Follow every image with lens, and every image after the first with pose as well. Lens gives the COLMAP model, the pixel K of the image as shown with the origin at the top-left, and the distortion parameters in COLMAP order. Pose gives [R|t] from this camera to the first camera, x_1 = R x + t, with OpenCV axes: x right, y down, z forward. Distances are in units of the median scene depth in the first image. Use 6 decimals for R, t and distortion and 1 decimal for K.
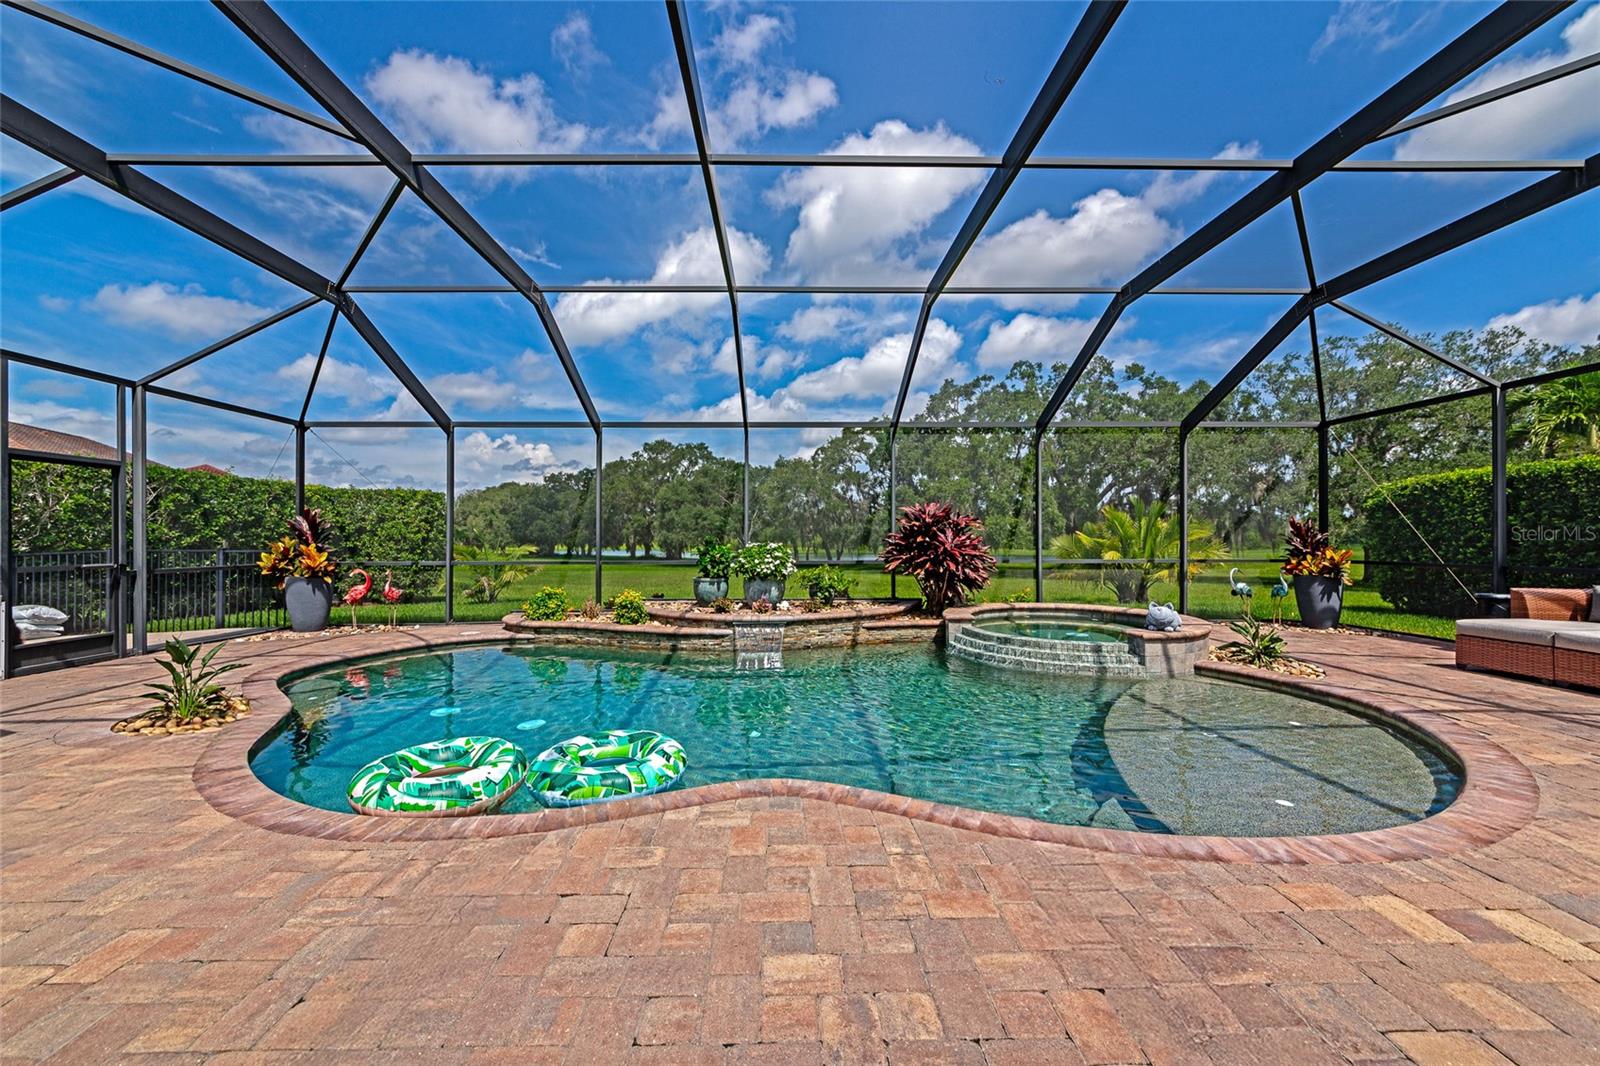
lens RADIAL K [[586.8, 0, 812.0], [0, 586.8, 539.2], [0, 0, 1]] dist [0.002907, -0.000376]
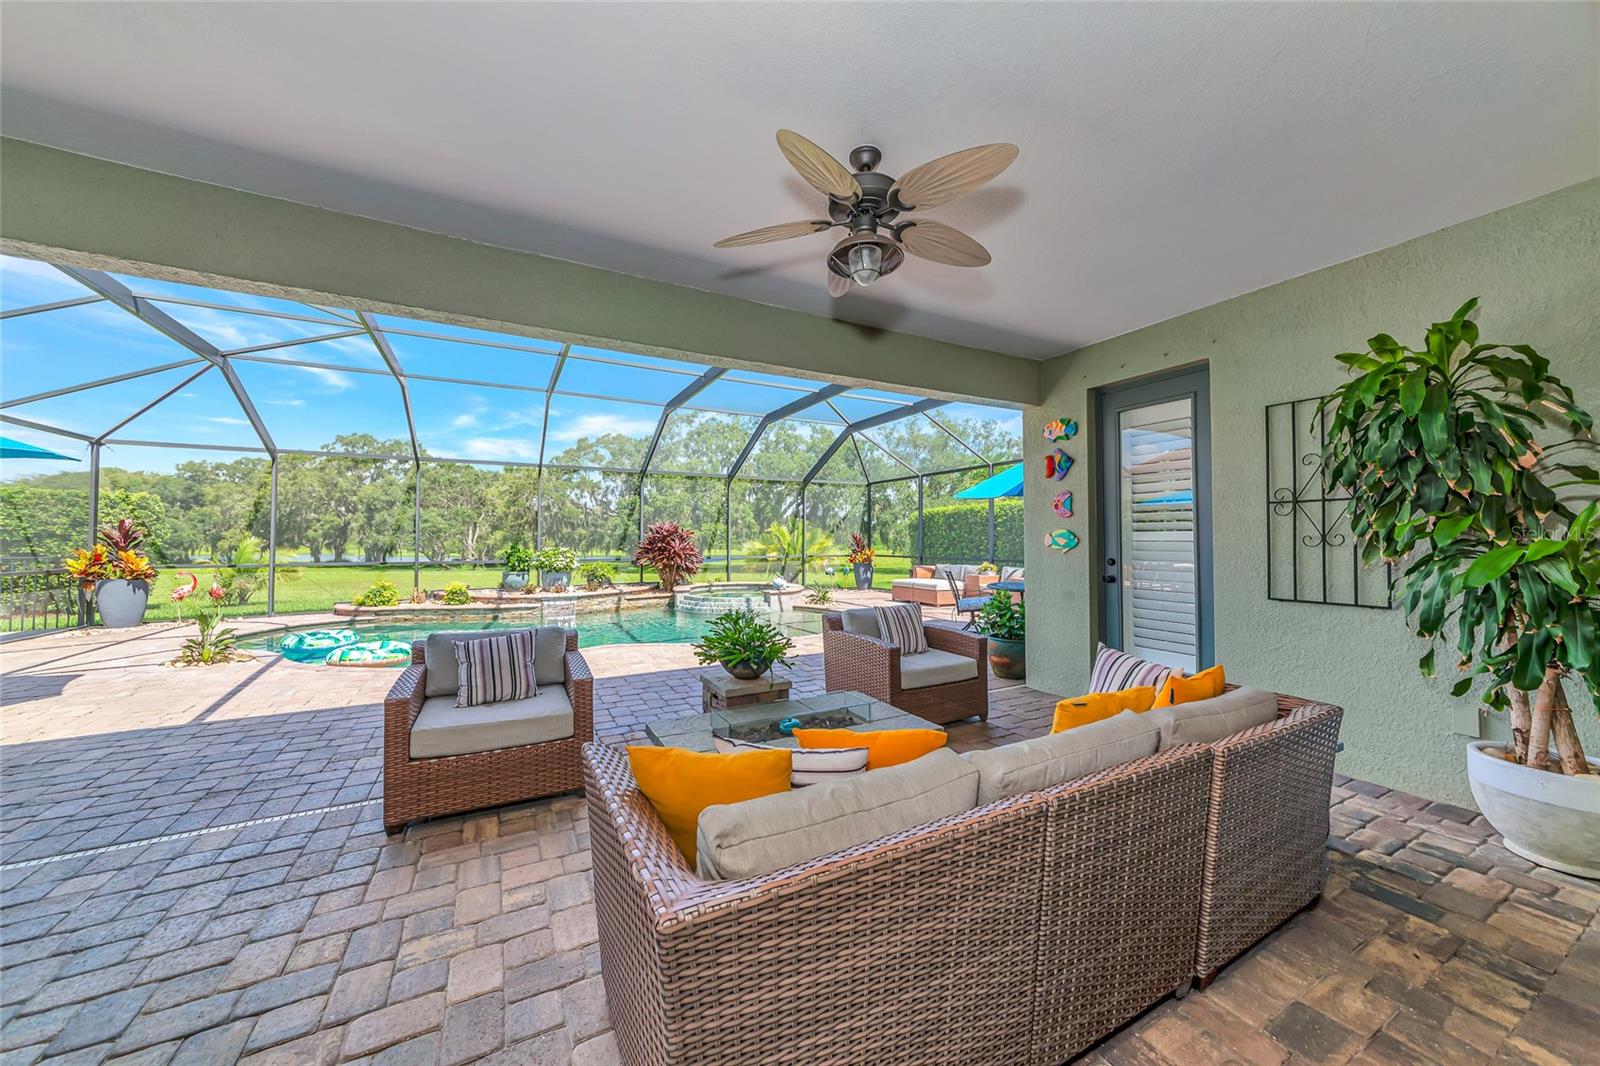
lens RADIAL K [[527.6, 0, 784.7], [0, 527.6, 541.1], [0, 0, 1]] dist [-0.000696, -0.000231]
pose [[0.904900, -0.000210, 0.425623, -0.127316], [-0.000332, 0.999999, 0.001199, -0.013832], [-0.425623, -0.001226, 0.904900, -0.495010]]
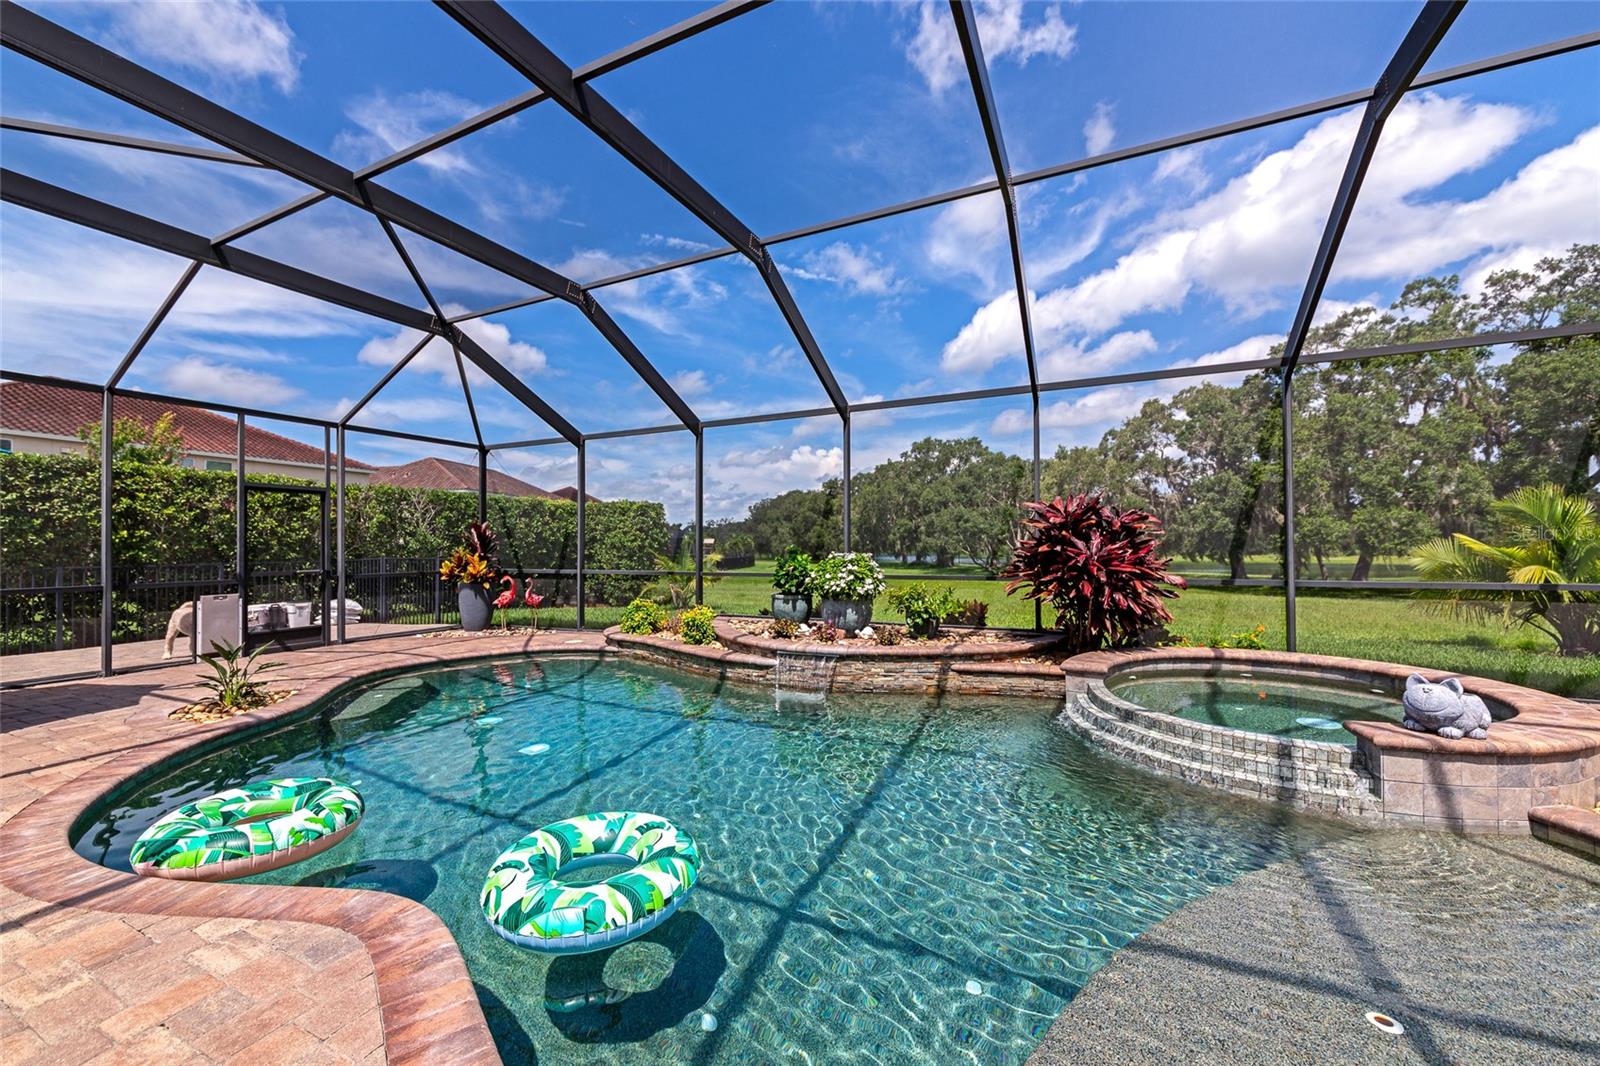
lens RADIAL K [[640.0, 0, 801.0], [0, 640.0, 525.6], [0, 0, 1]] dist [-0.001294, 0.000425]
pose [[0.892787, -0.017404, -0.450143, 0.258937], [0.004061, 0.999524, -0.030590, -0.004427], [0.450461, 0.025483, 0.892432, 0.190591]]
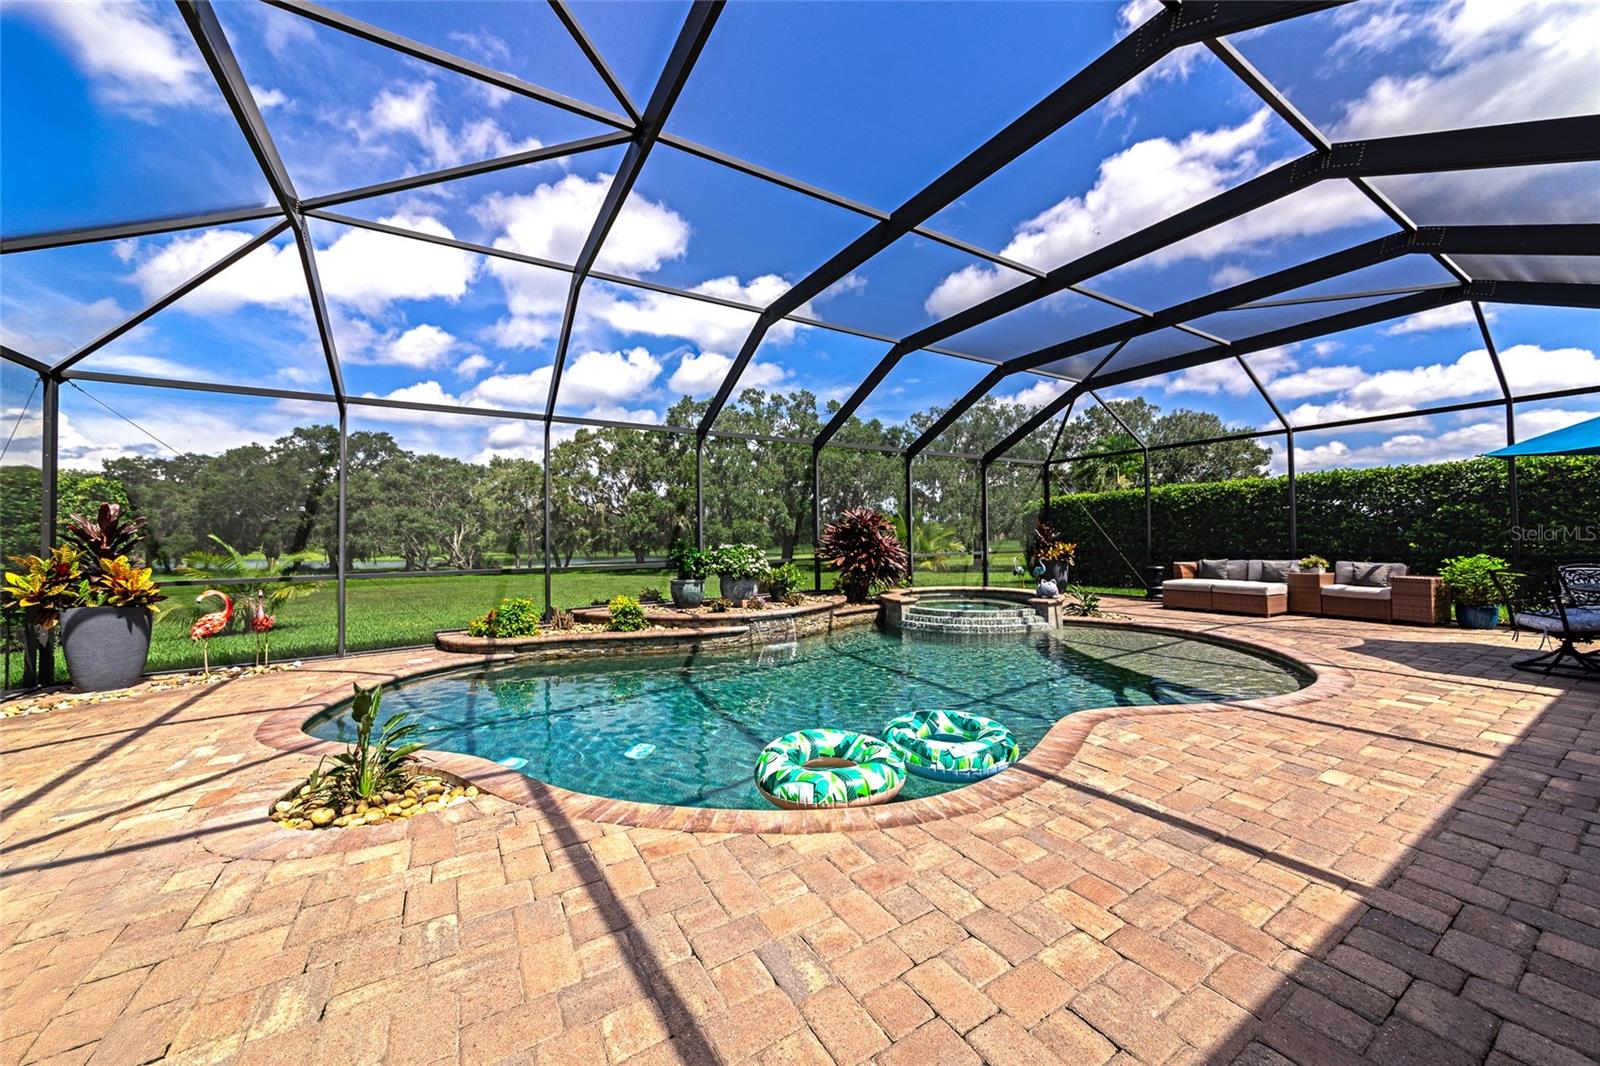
lens RADIAL K [[527.6, 0, 804.4], [0, 527.6, 545.1], [0, 0, 1]] dist [-0.000696, -0.000231]
pose [[0.872937, -0.017195, 0.487530, -0.459805], [0.011922, 0.999832, 0.013917, -0.008248], [-0.487687, -0.006336, 0.872995, 0.077149]]
